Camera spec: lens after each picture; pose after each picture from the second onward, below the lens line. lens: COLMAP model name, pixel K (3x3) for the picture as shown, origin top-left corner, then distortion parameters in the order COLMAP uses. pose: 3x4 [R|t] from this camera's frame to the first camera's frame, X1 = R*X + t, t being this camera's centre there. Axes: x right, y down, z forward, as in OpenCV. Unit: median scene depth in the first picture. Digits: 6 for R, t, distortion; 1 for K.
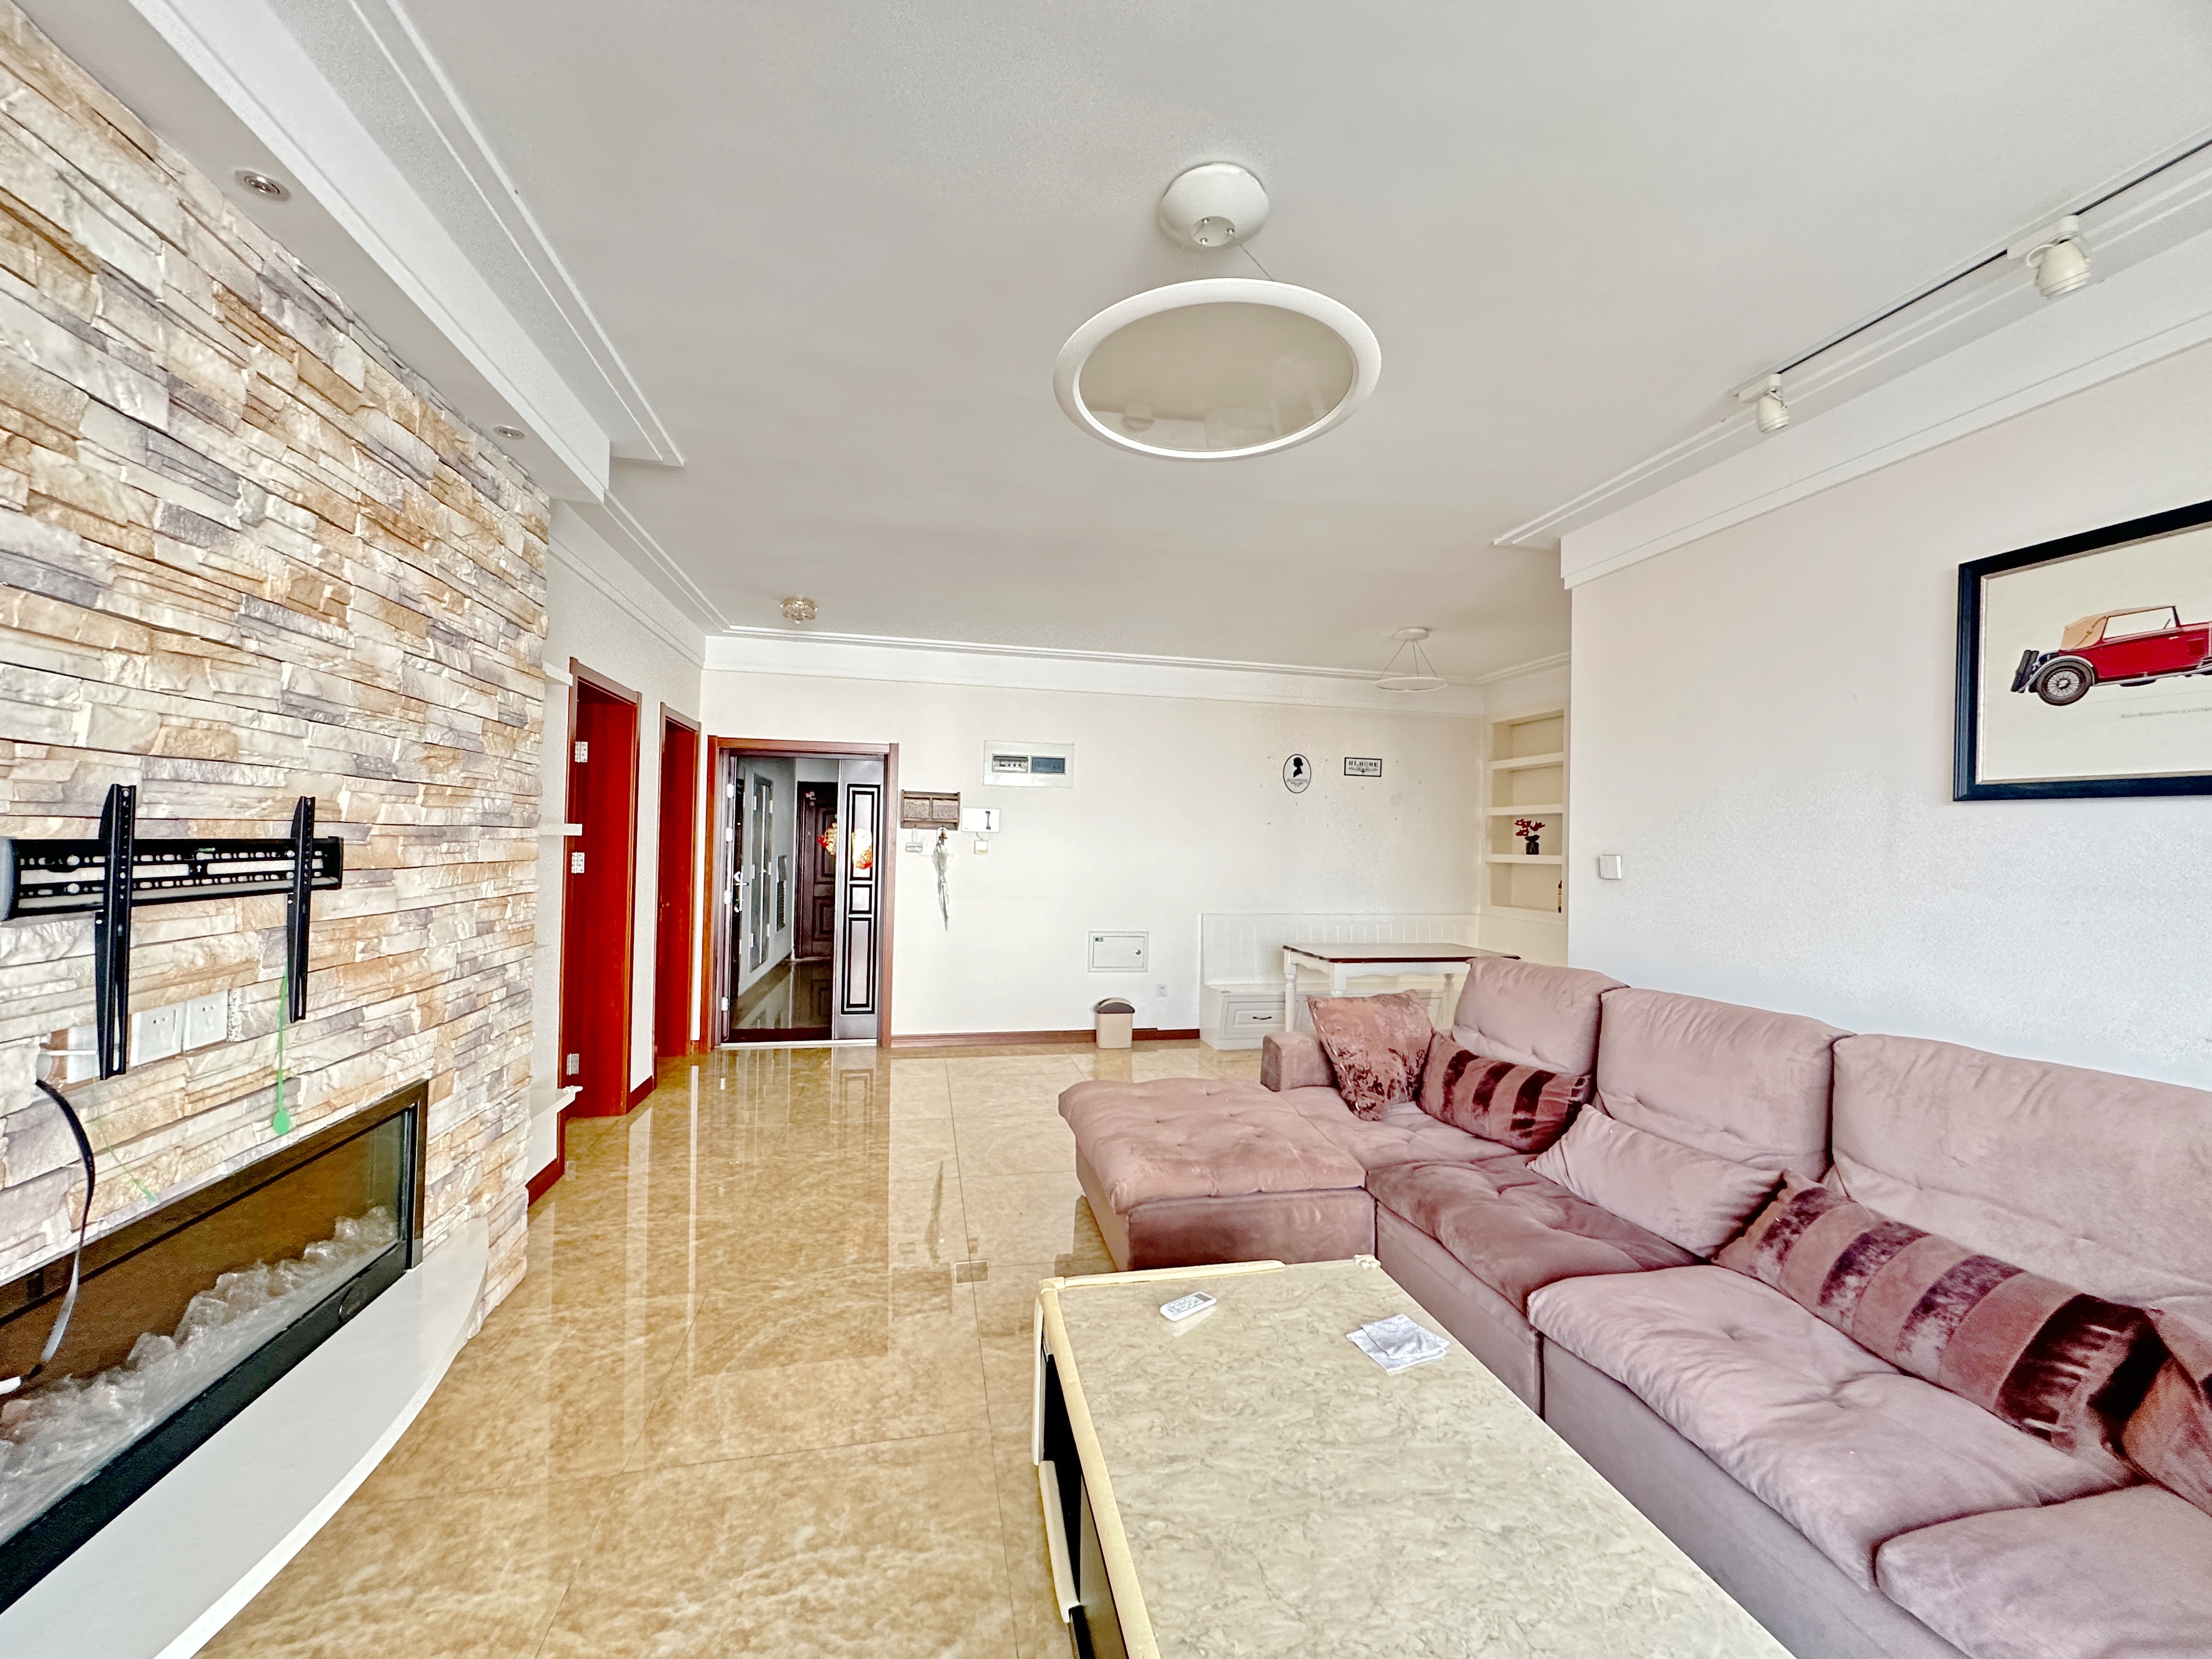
lens RADIAL K [[890.2, 0, 1105.8], [0, 890.2, 831.6], [0, 0, 1]] dist [0.000331, 0.000103]
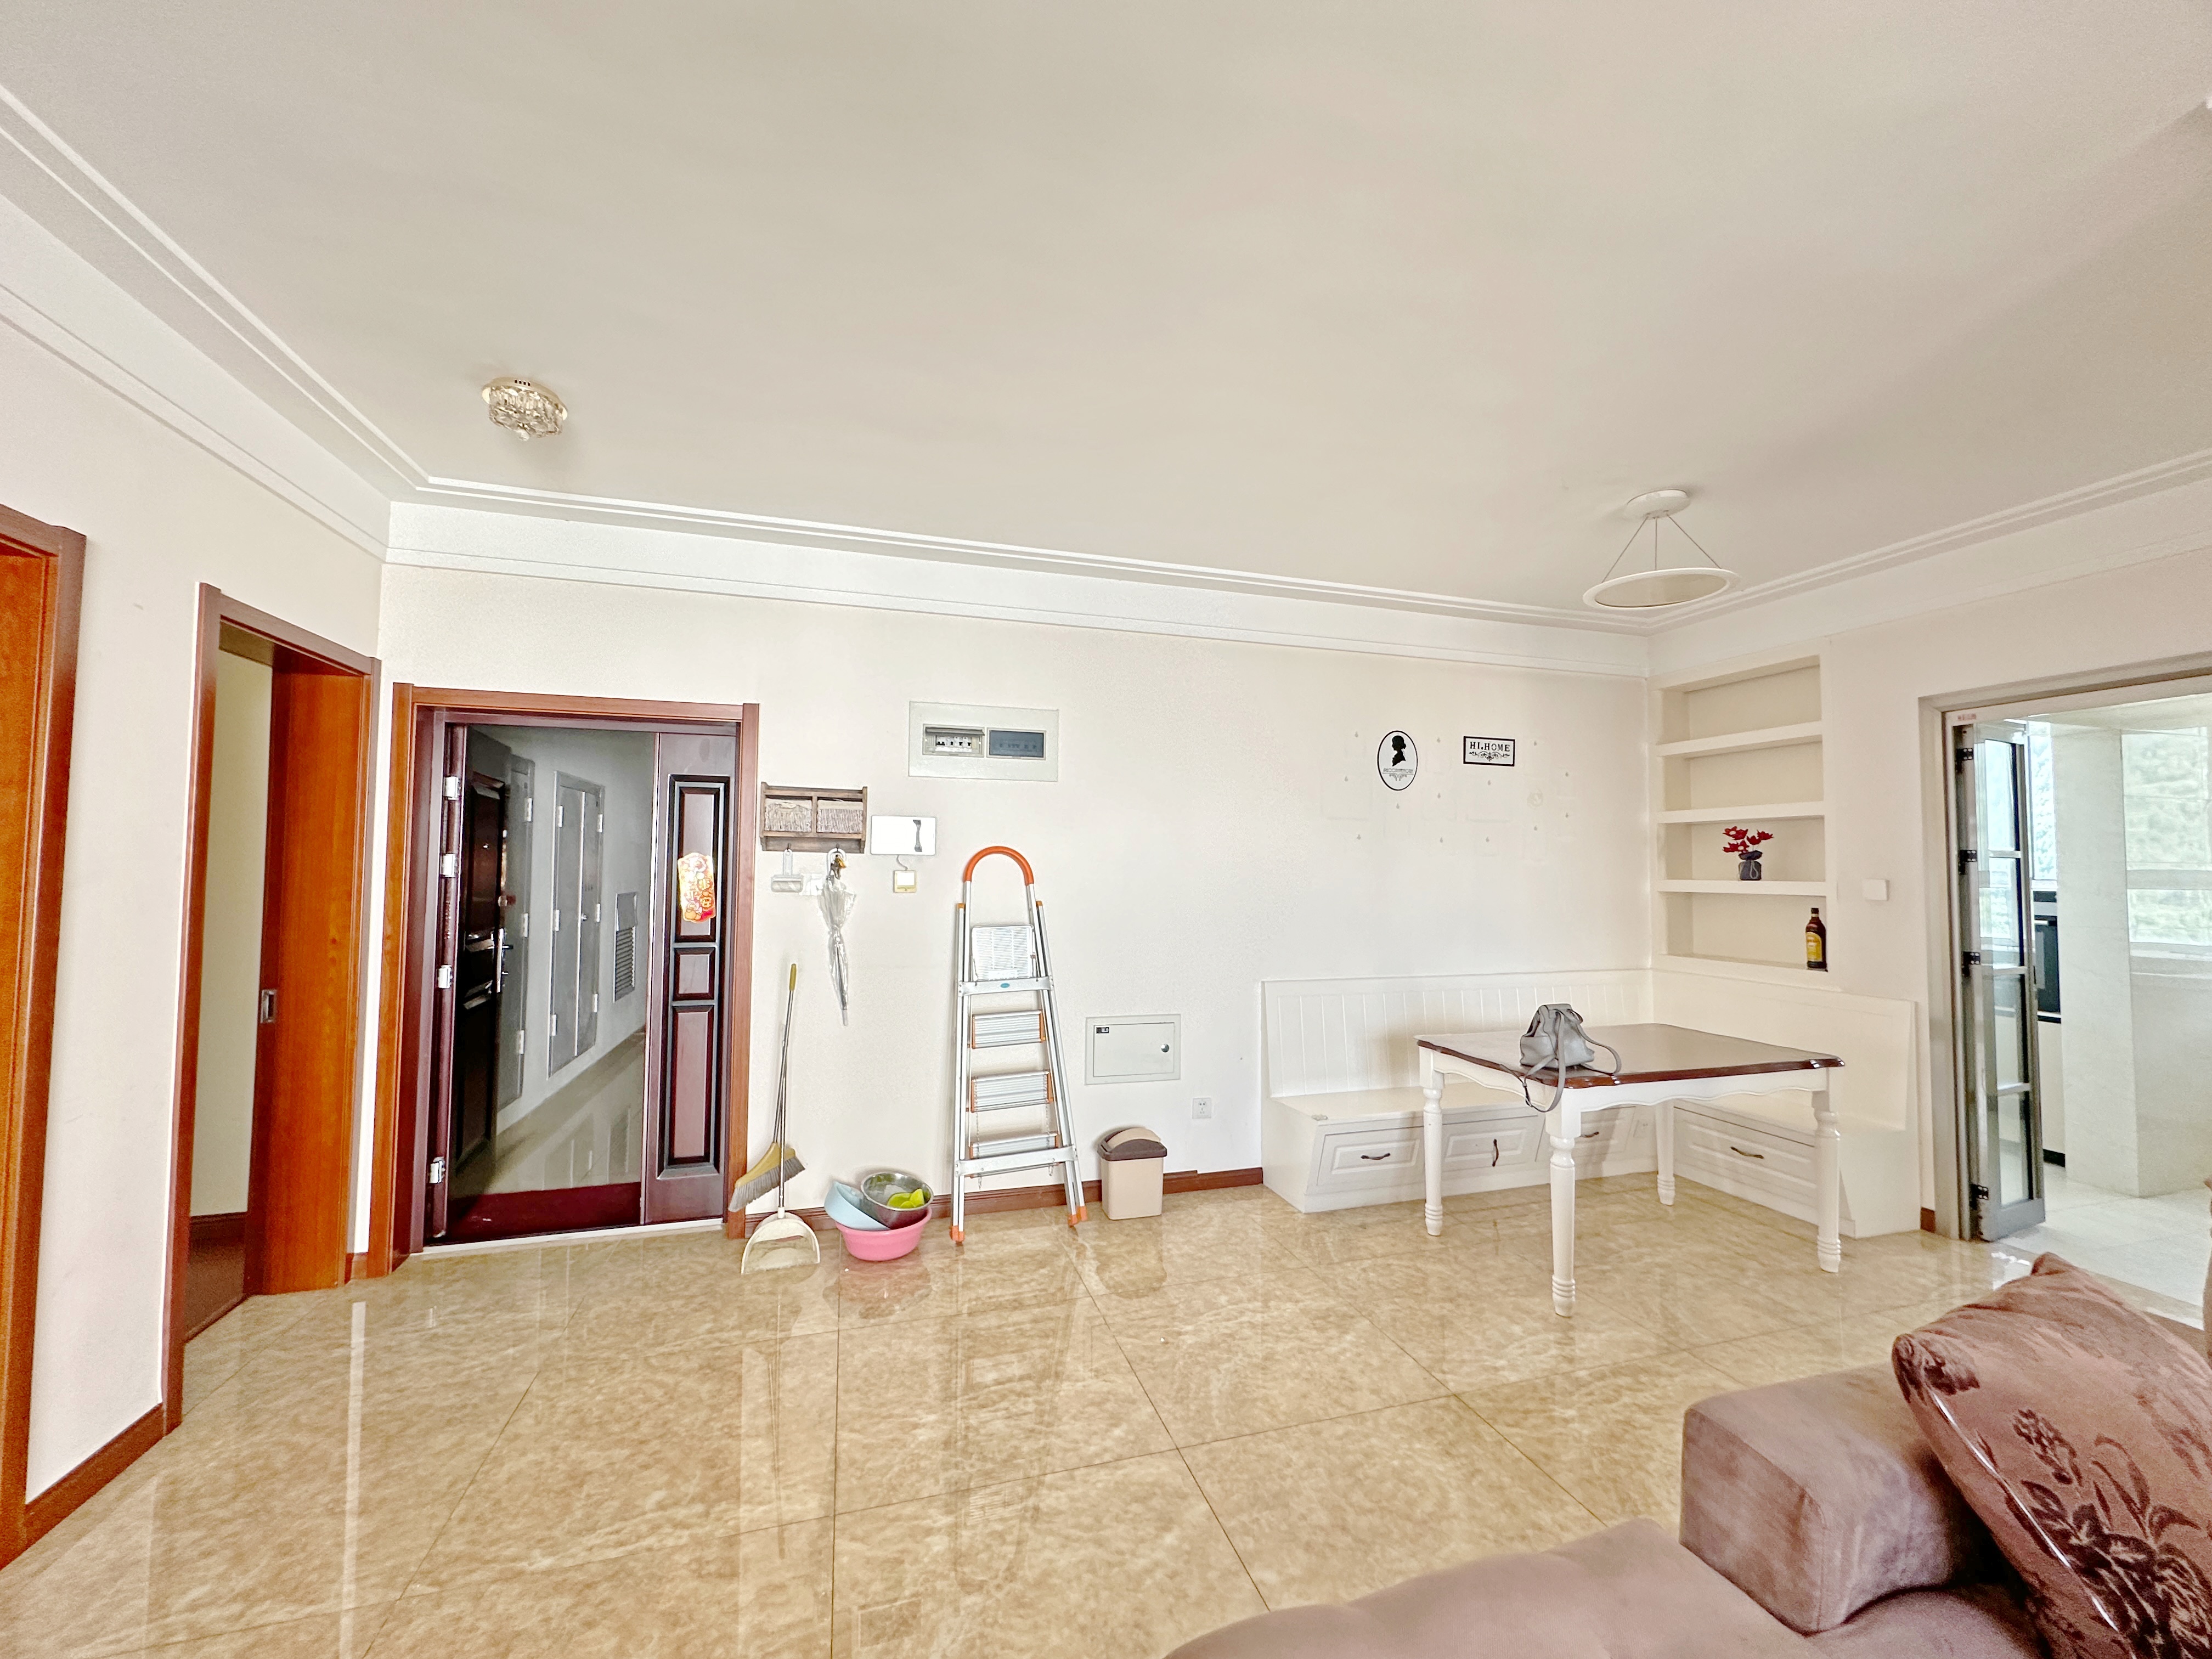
lens RADIAL K [[890.2, 0, 1109.8], [0, 890.2, 831.4], [0, 0, 1]] dist [0.000331, 0.000103]
pose [[0.996672, -0.009313, 0.080986, -0.051030], [0.011430, 0.999604, -0.025707, 0.001122], [-0.080715, 0.026547, 0.996384, 0.391384]]
